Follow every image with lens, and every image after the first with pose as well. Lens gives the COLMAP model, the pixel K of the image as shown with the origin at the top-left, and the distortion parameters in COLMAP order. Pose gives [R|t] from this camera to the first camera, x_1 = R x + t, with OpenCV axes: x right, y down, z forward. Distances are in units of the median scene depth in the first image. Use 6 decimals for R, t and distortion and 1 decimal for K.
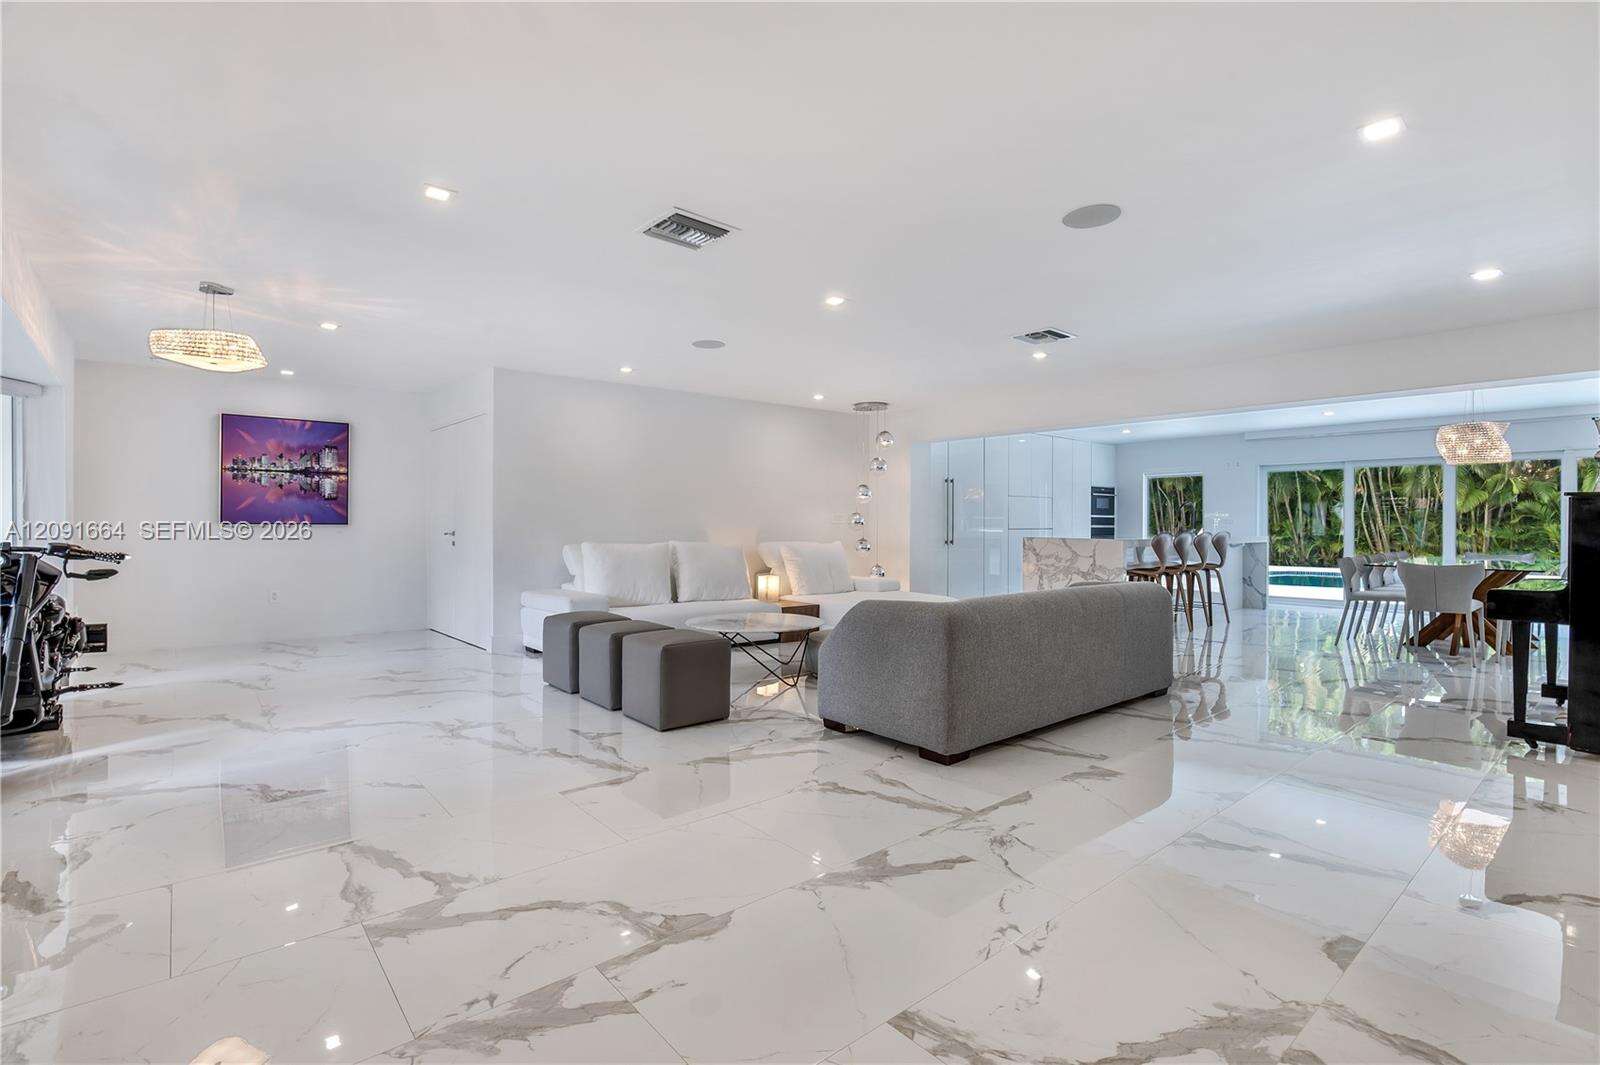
lens RADIAL K [[735.8, 0, 800.0], [0, 735.8, 532.5], [0, 0, 1]] dist [0.000577, -0.009827]
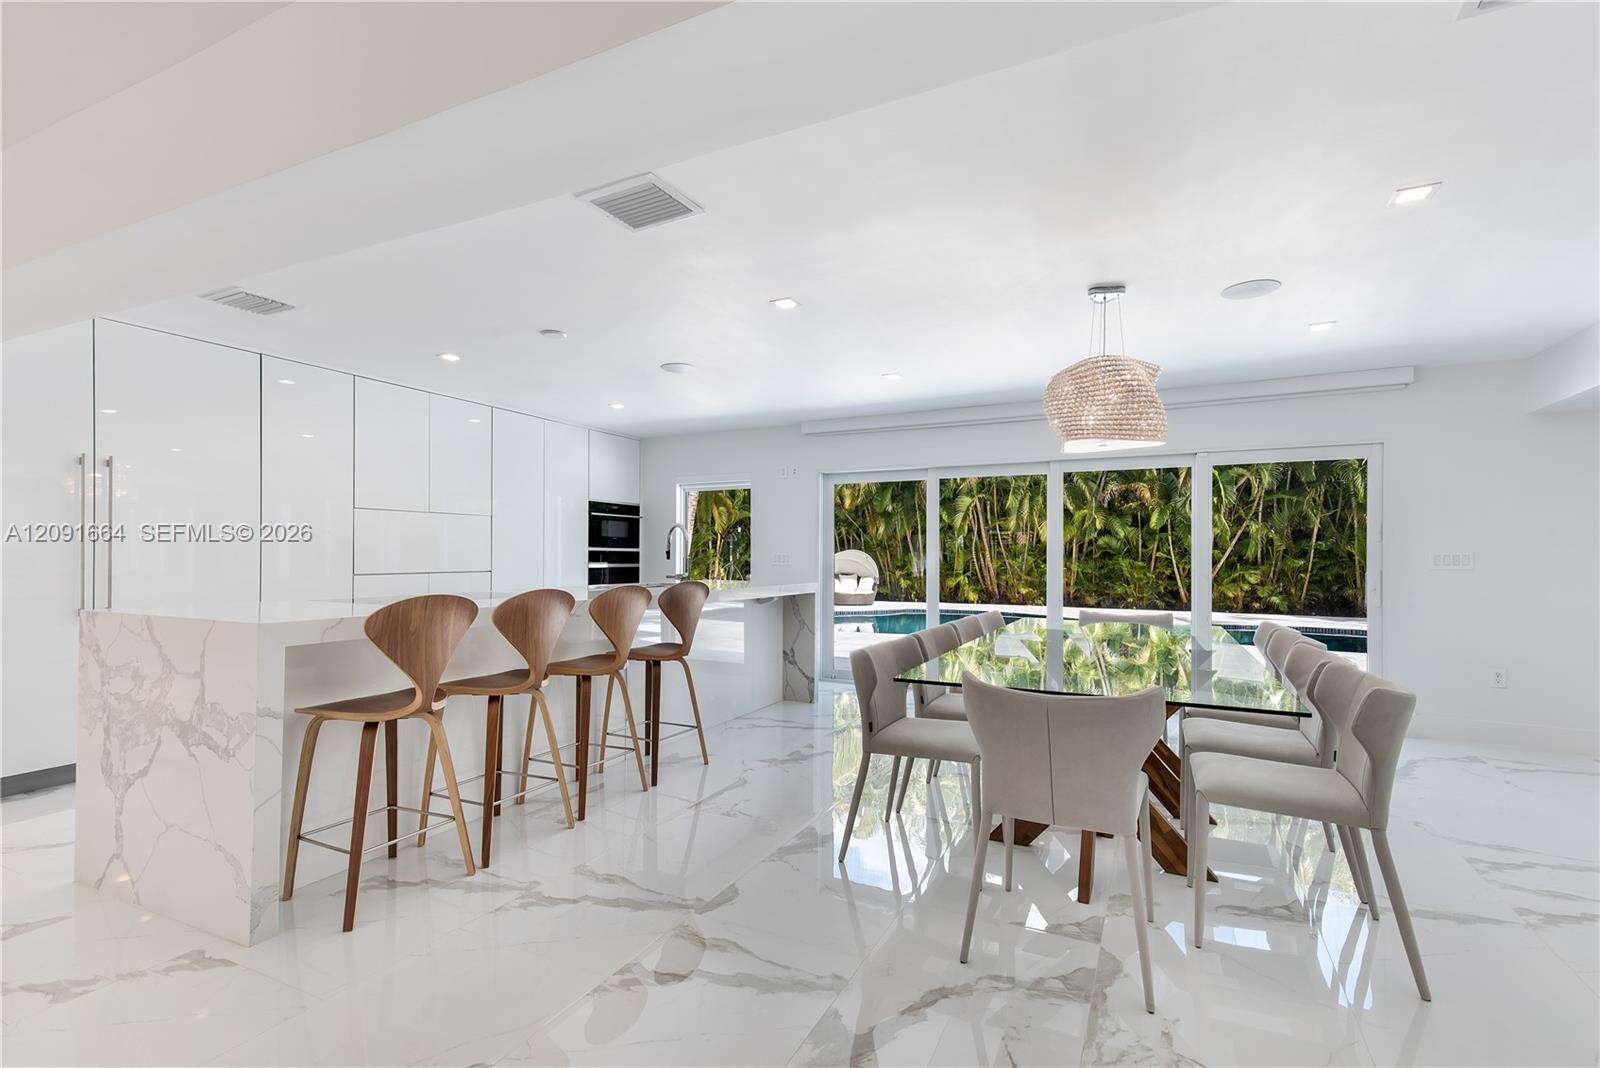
lens RADIAL K [[711.1, 0, 798.0], [0, 711.1, 555.4], [0, 0, 1]] dist [0.000289, -0.000055]
pose [[0.922646, 0.002280, 0.385642, 0.204158], [0.001964, 0.999942, -0.010611, -0.006425], [-0.385644, 0.010548, 0.922587, 0.236787]]
